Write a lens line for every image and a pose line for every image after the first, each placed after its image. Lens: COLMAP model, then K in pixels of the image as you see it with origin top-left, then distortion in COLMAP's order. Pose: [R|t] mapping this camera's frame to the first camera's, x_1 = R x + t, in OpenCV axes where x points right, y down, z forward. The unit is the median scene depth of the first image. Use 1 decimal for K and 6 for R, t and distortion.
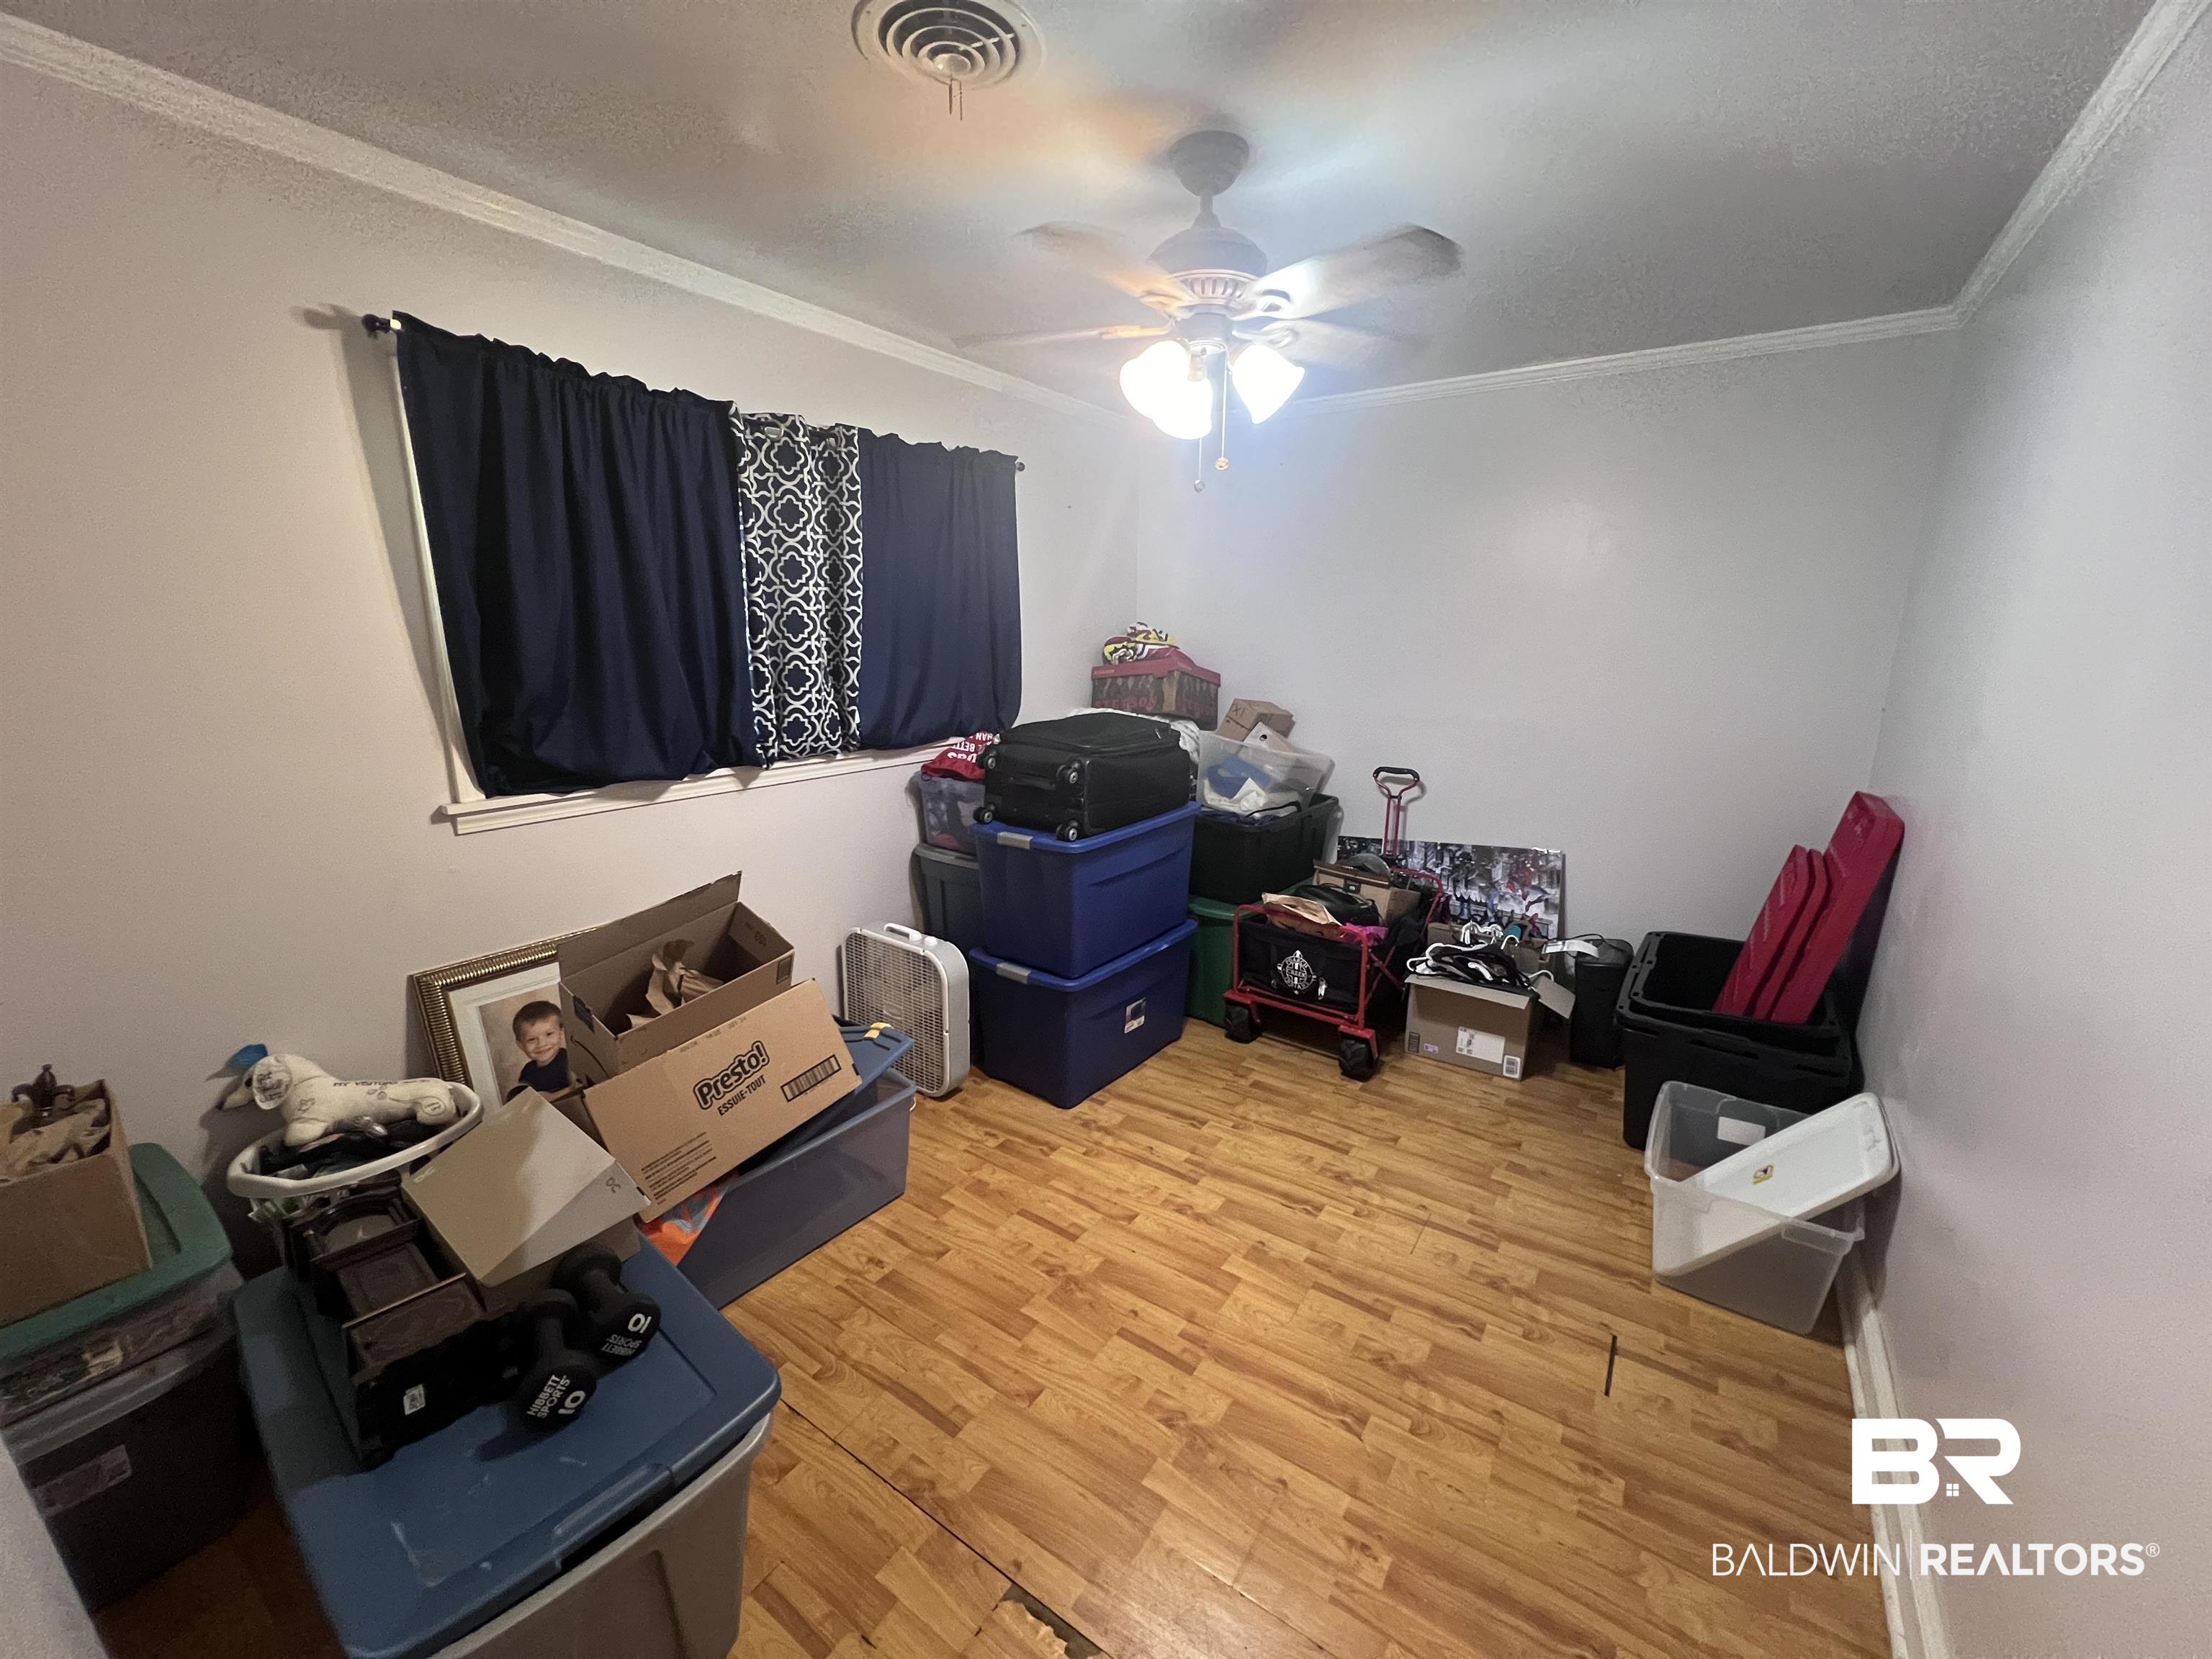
lens RADIAL K [[881.3, 0, 1099.1], [0, 881.3, 828.5], [0, 0, 1]] dist [-0.009833, 0.001935]
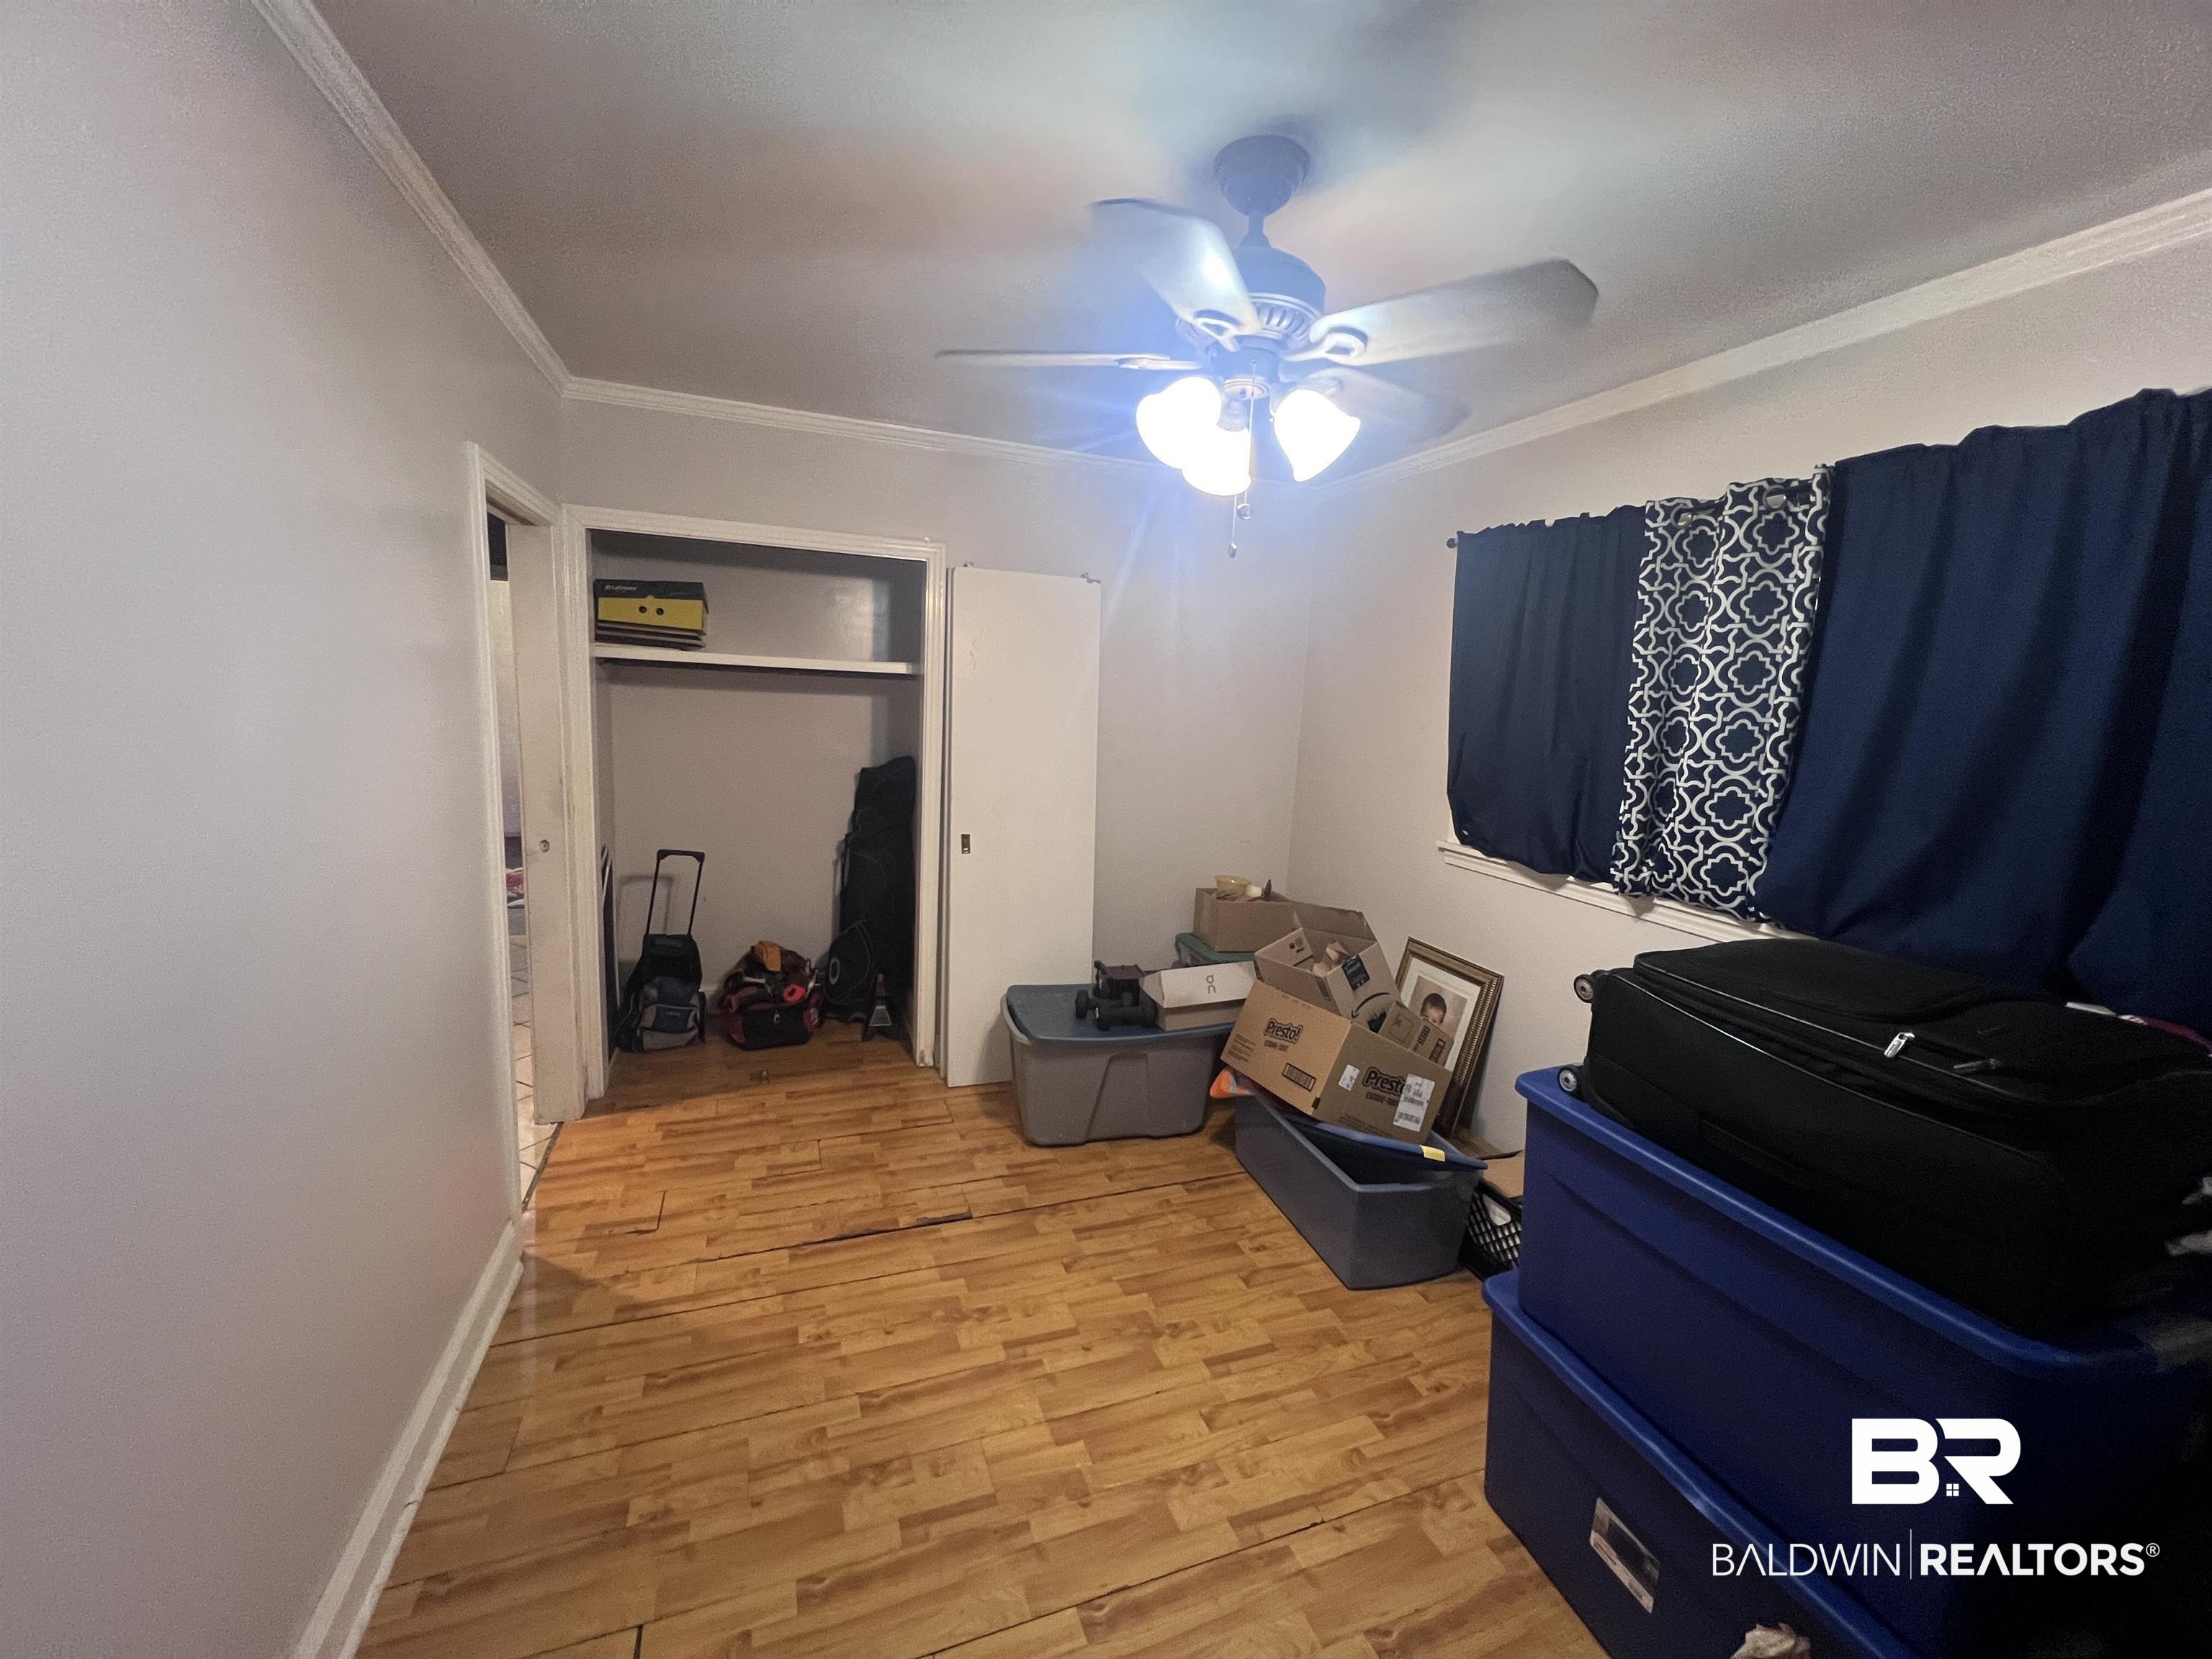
lens RADIAL K [[881.3, 0, 1106.3], [0, 881.3, 832.2], [0, 0, 1]] dist [-0.009833, 0.001935]
pose [[-0.571287, 0.093797, -0.815373, 0.827244], [-0.239470, 0.931173, 0.274902, -0.321415], [0.785038, 0.352305, -0.509506, 1.335236]]
